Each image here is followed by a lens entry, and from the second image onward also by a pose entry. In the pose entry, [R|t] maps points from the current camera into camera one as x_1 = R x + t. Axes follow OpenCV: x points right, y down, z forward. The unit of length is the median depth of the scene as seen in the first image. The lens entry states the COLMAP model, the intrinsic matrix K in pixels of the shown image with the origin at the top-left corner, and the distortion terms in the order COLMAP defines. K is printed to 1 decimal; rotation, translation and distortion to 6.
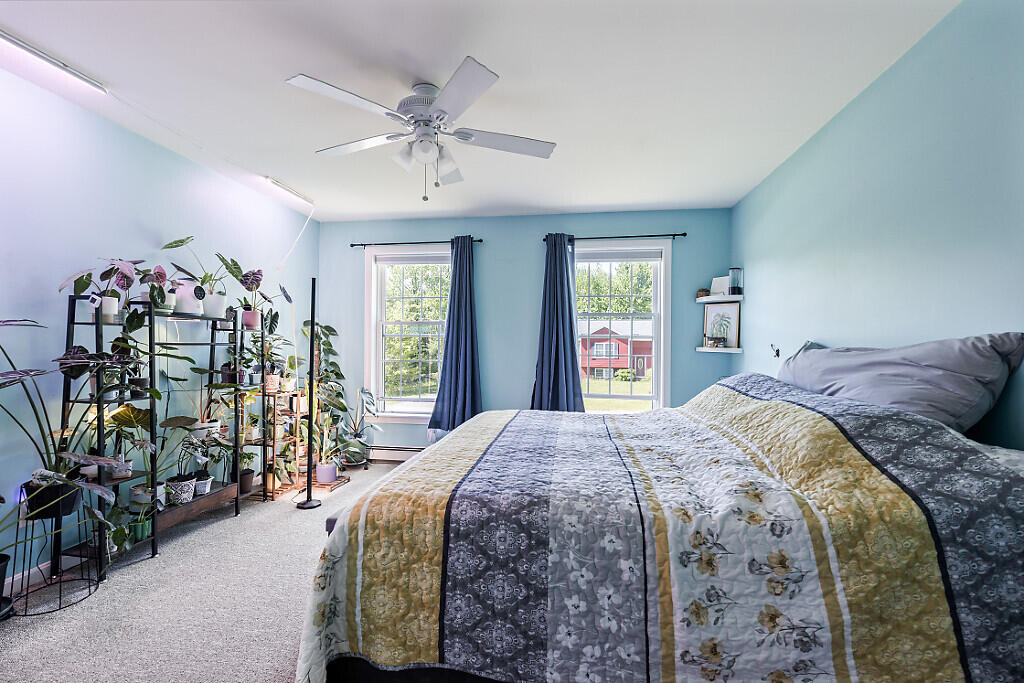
lens RADIAL K [[457.1, 0, 507.0], [0, 457.1, 341.3], [0, 0, 1]] dist [-0.002751, -0.000275]
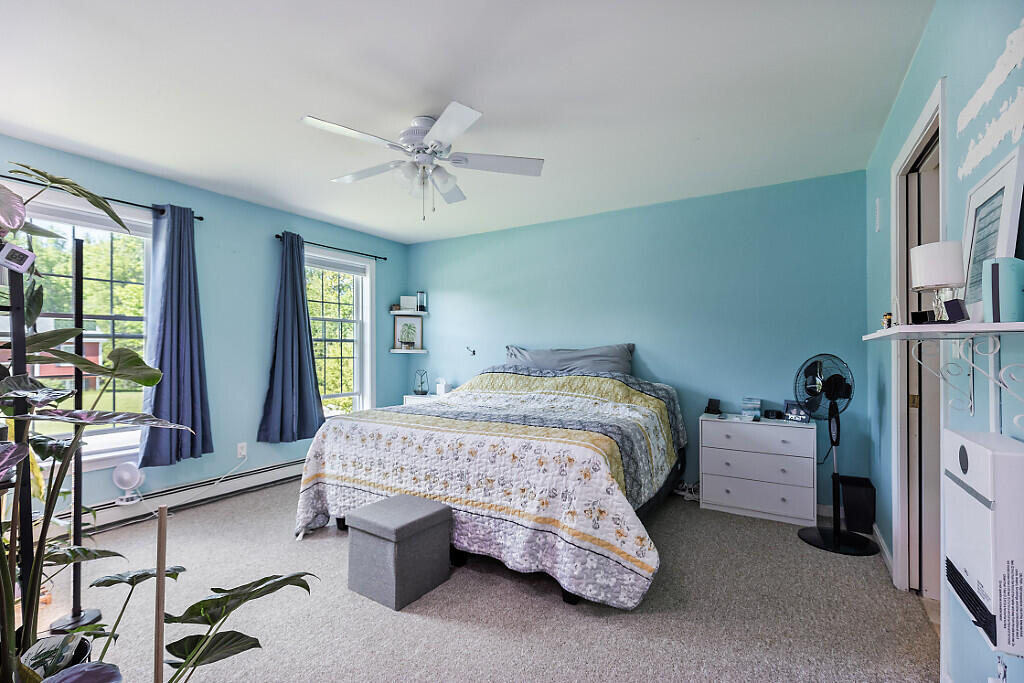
lens RADIAL K [[457.1, 0, 508.6], [0, 457.1, 345.7], [0, 0, 1]] dist [-0.002751, -0.000275]
pose [[0.392016, -0.002497, 0.919955, -1.876062], [-0.004529, 0.999979, 0.004644, -0.015482], [-0.919947, -0.005987, 0.391997, 0.623600]]
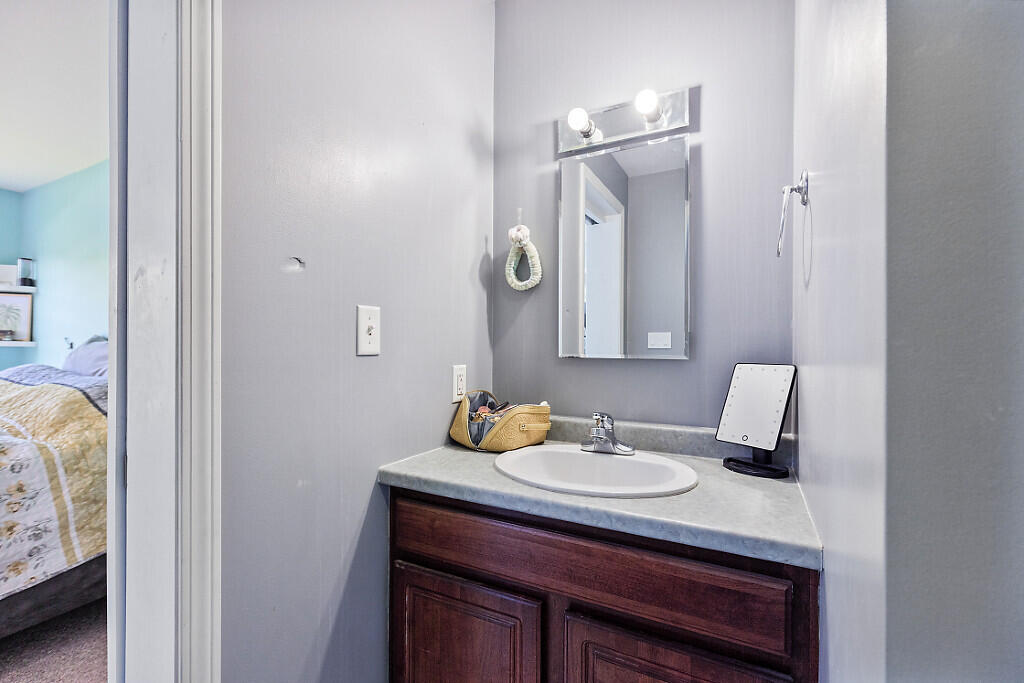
lens RADIAL K [[457.1, 0, 512.2], [0, 457.1, 338.7], [0, 0, 1]] dist [-0.002751, -0.000275]
pose [[0.326558, -0.005096, 0.945163, -0.215621], [-0.005452, 0.999959, 0.007275, -0.010564], [-0.945162, -0.007529, 0.326517, -0.811734]]
